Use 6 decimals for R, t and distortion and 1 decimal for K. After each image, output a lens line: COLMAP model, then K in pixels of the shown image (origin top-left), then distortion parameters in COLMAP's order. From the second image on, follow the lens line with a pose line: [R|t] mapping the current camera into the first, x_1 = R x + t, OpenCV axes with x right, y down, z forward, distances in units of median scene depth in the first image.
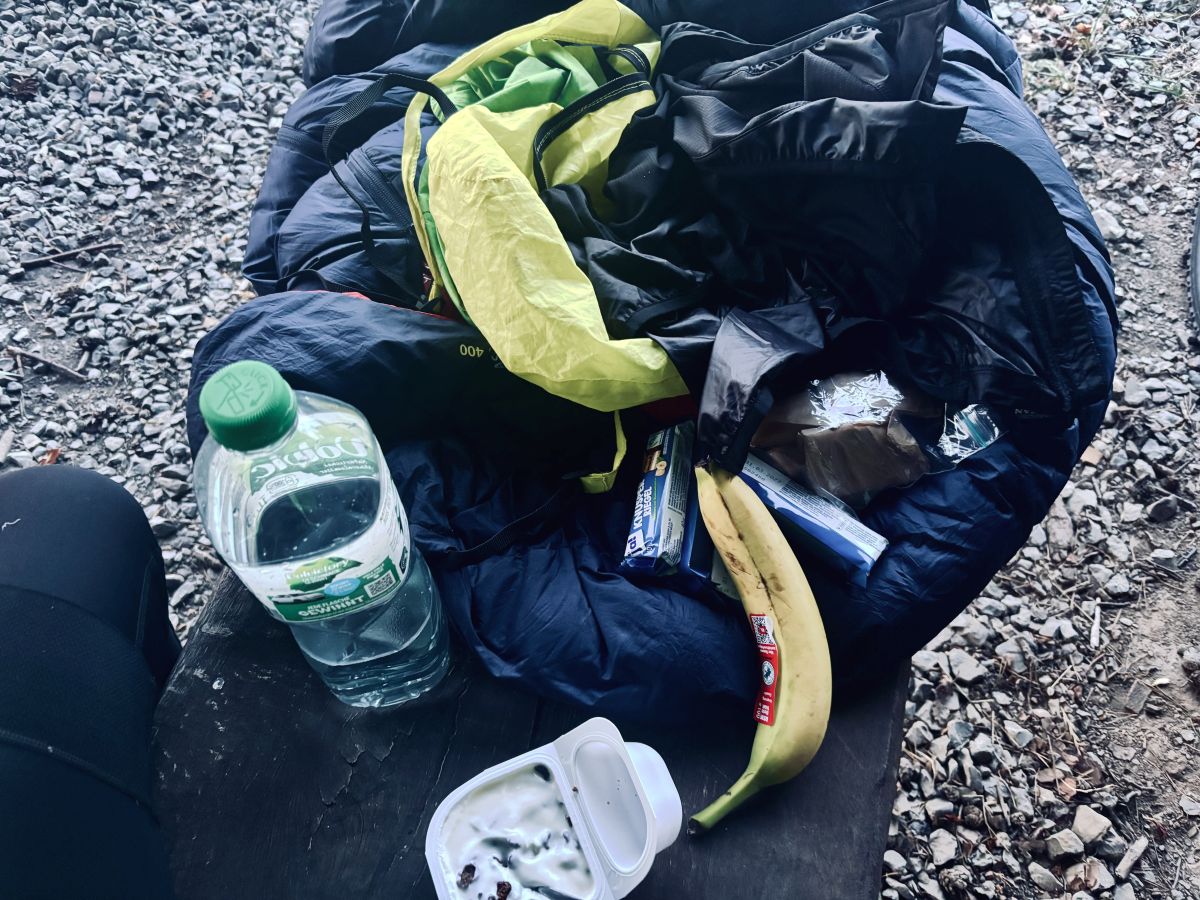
lens RADIAL K [[907.1, 0, 600.0], [0, 907.1, 450.0], [0, 0, 1]] dist [-0.004446, -0.005469]
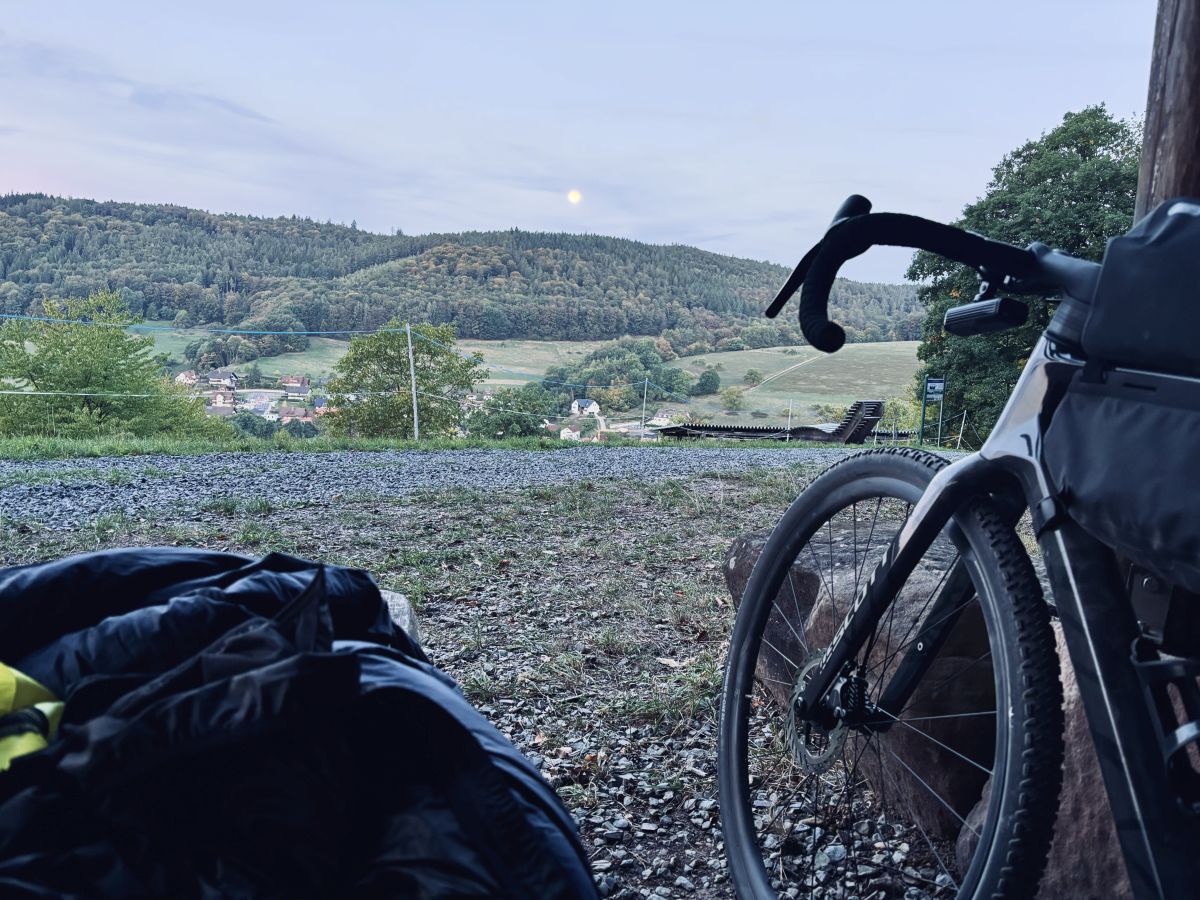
lens RADIAL K [[900.4, 0, 600.0], [0, 900.4, 450.0], [0, 0, 1]] dist [0.034458, -0.001388]
pose [[0.910813, -0.016335, 0.412495, 0.090783], [0.336855, 0.607027, -0.719755, 0.129488], [-0.238638, 0.794513, 0.558391, 0.060397]]
